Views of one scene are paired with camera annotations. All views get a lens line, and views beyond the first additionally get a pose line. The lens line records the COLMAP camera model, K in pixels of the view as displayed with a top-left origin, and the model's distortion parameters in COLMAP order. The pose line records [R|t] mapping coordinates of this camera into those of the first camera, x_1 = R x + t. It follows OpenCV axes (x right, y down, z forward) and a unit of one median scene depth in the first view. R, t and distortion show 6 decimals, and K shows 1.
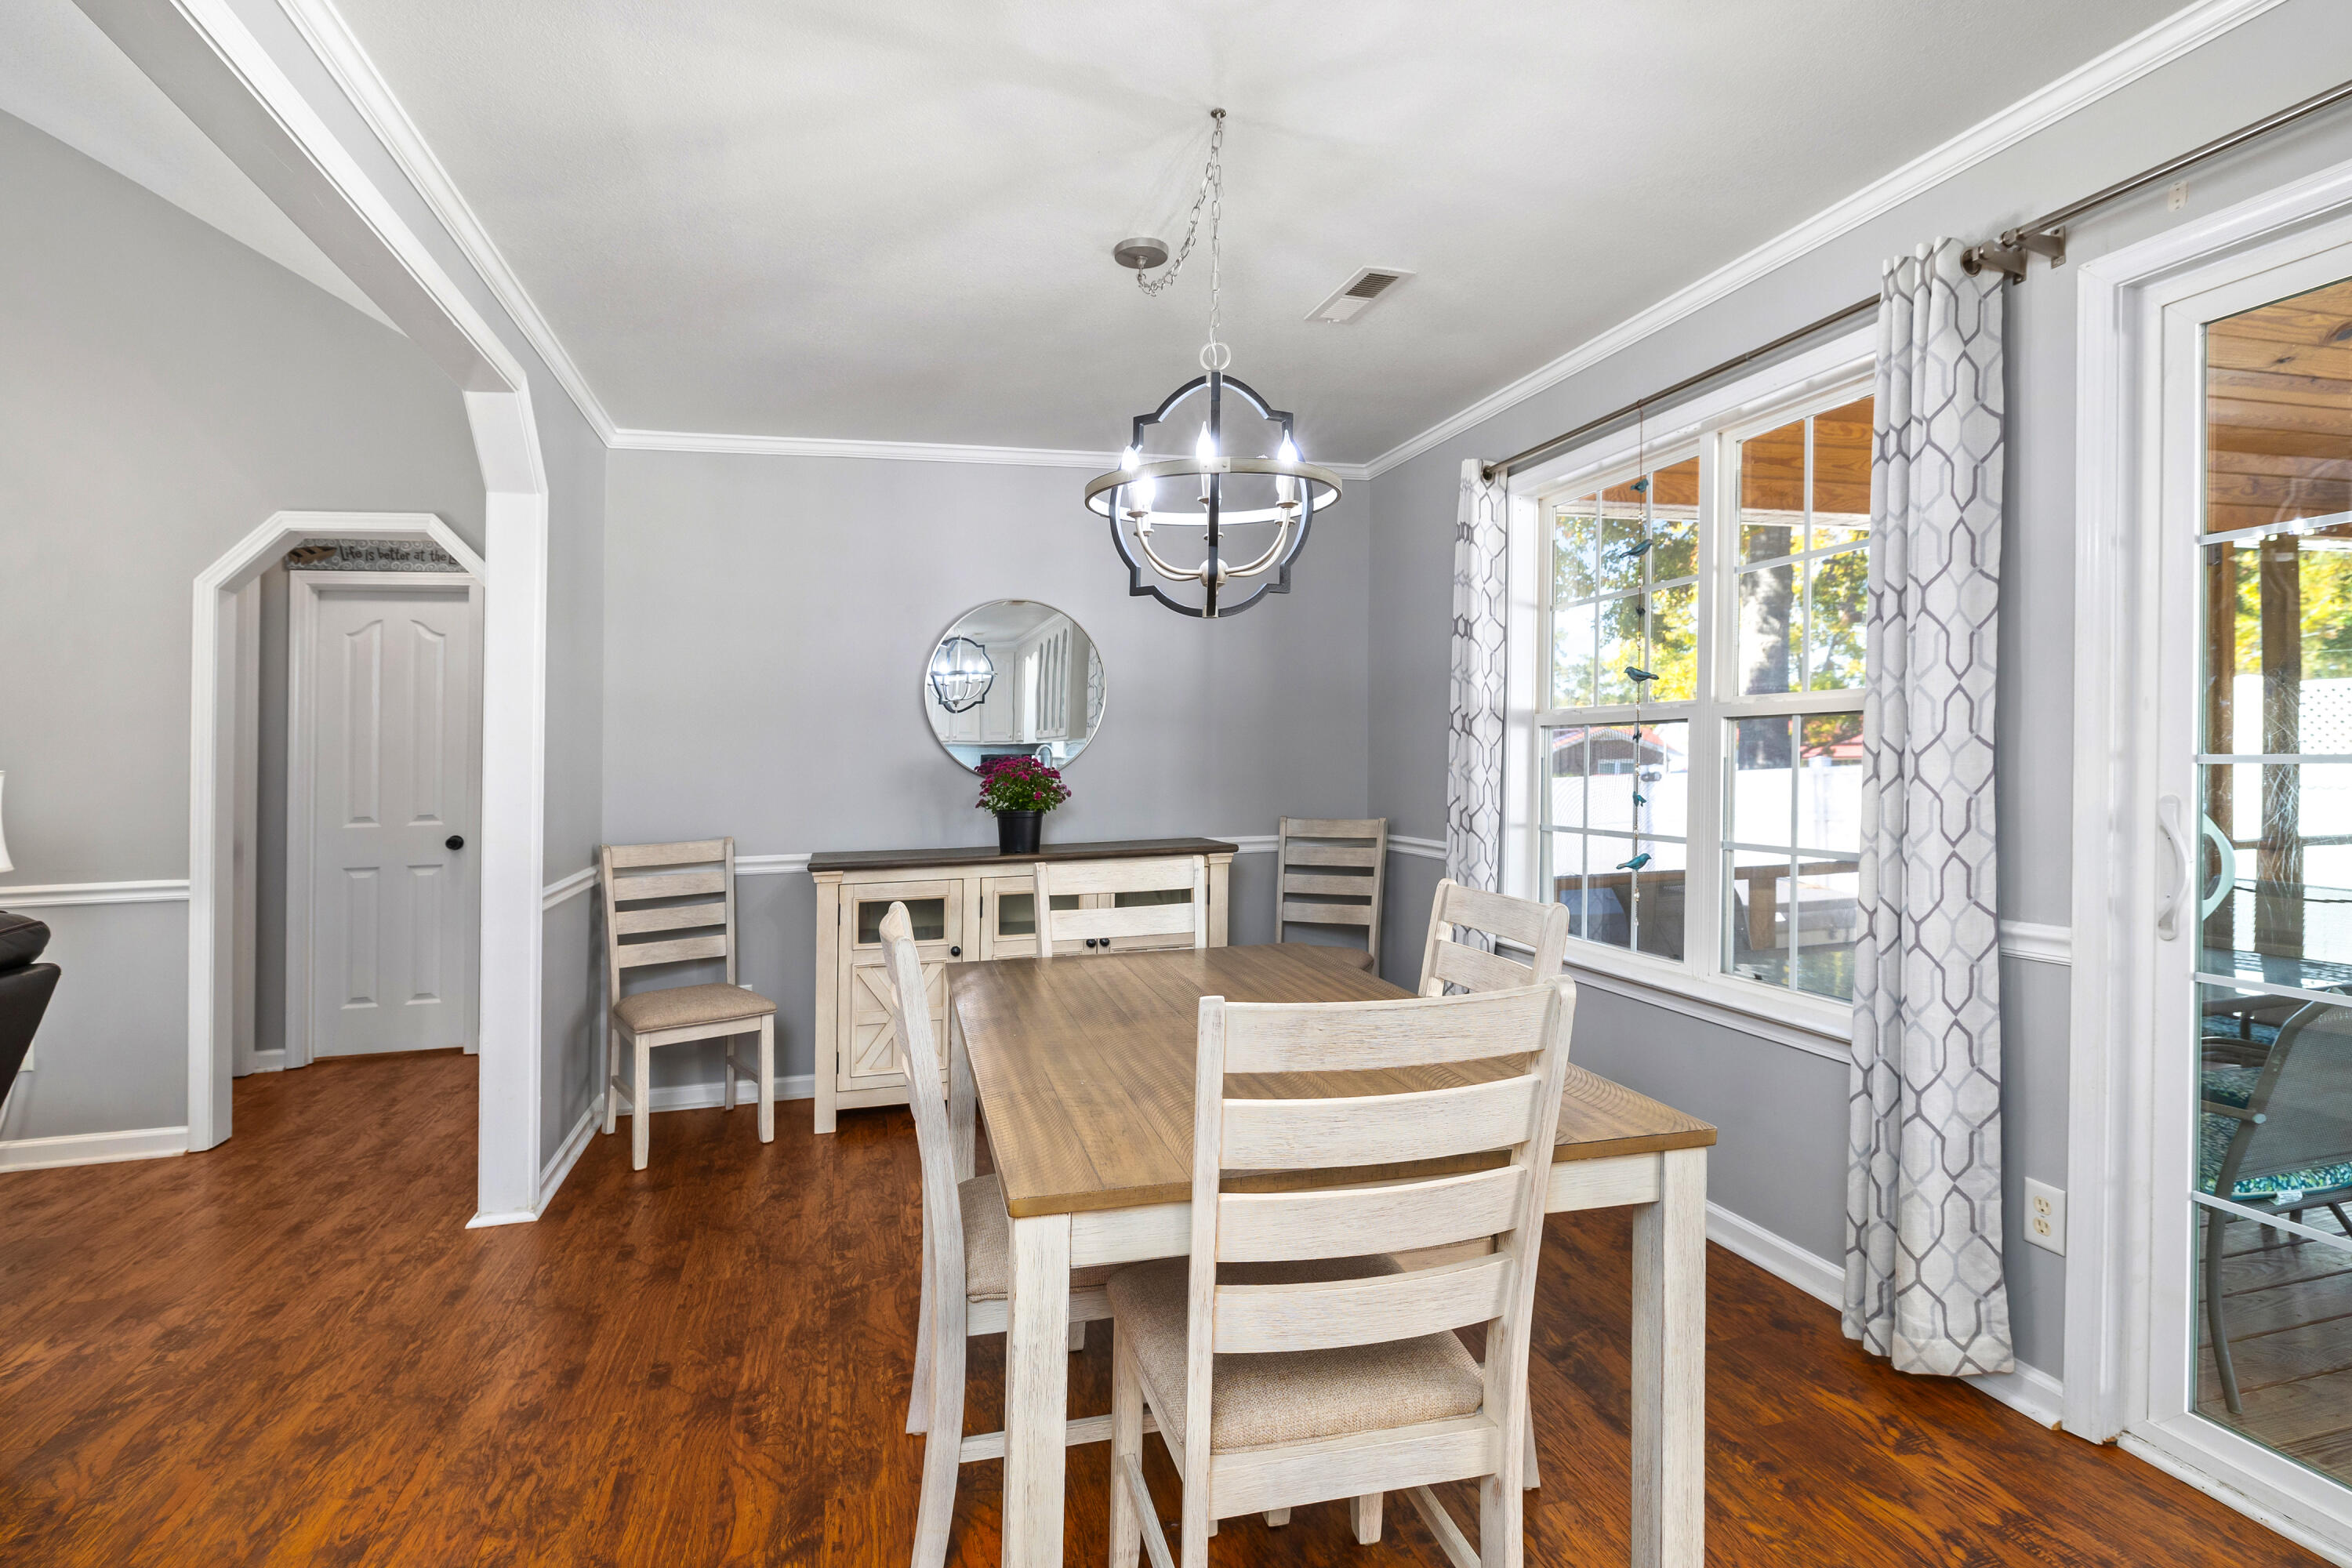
lens RADIAL K [[1163.0, 0, 1169.4], [0, 1163.0, 762.5], [0, 0, 1]] dist [-0.007419, 0.001258]
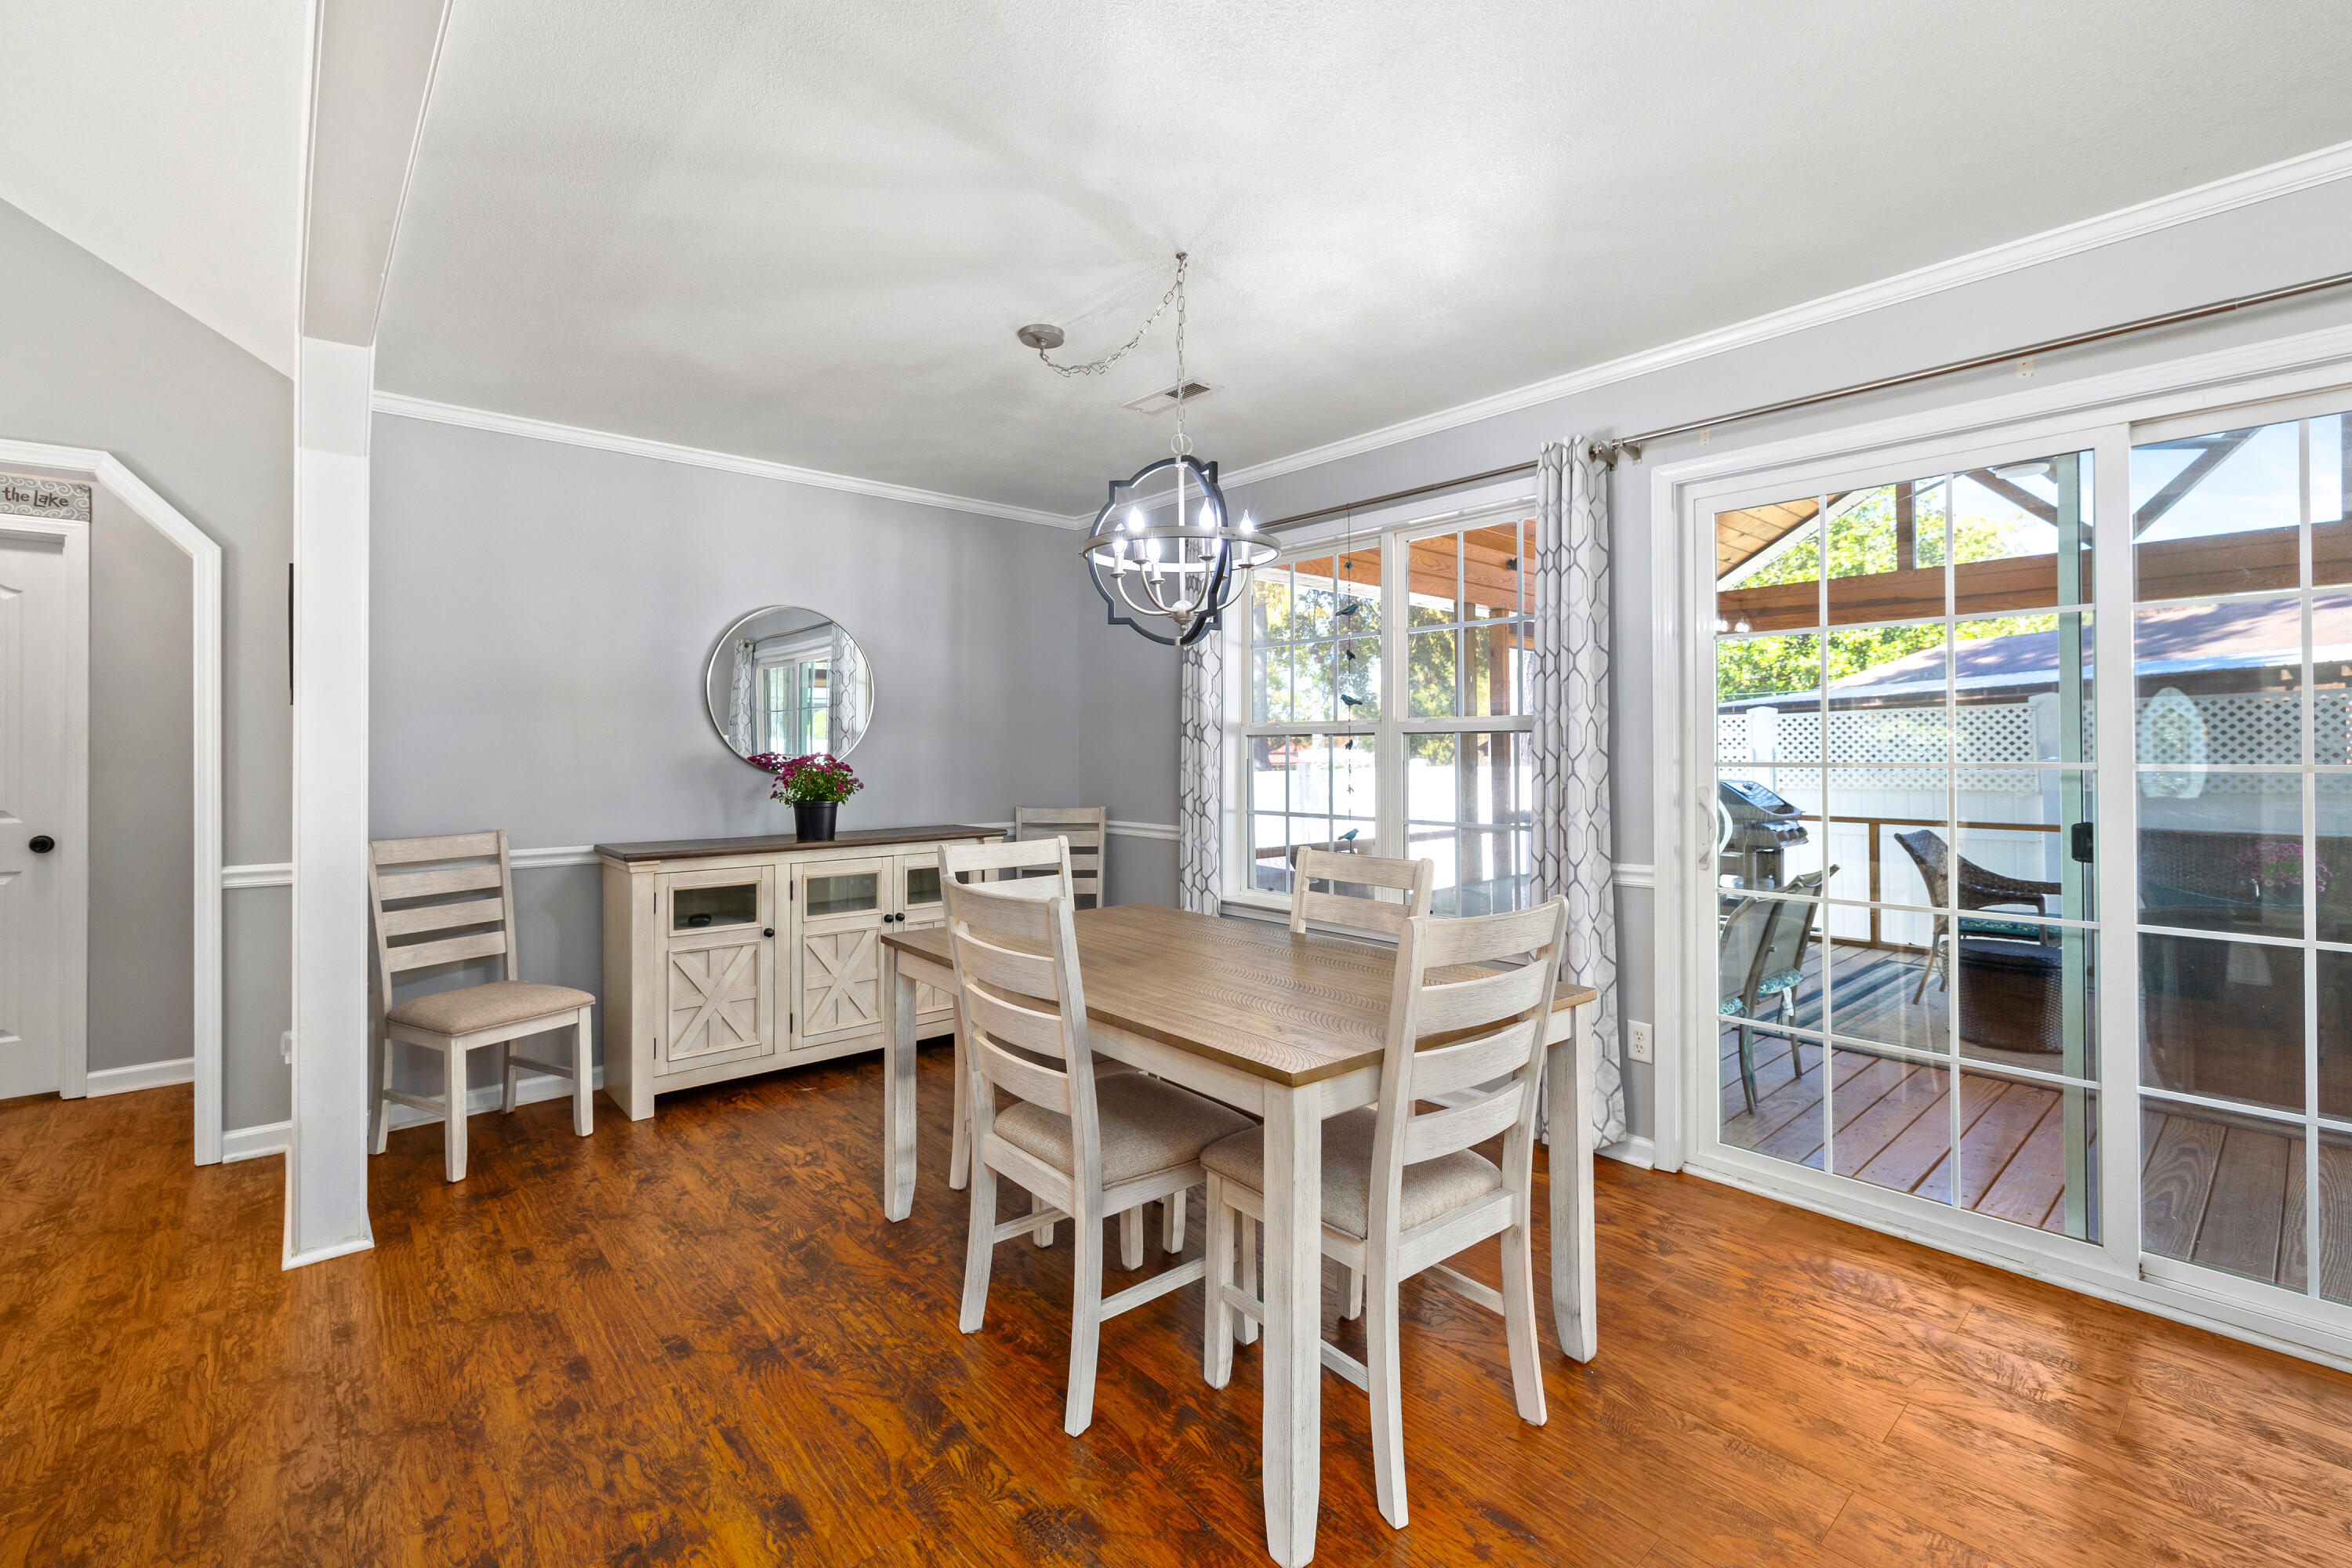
lens RADIAL K [[1017.3, 0, 1176.8], [0, 1017.3, 752.2], [0, 0, 1]] dist [0.000448, -0.000116]
pose [[0.898039, 0.017116, 0.439582, -0.341858], [-0.012103, 0.999826, -0.014205, 0.006710], [-0.439749, 0.007436, 0.898090, -0.007523]]
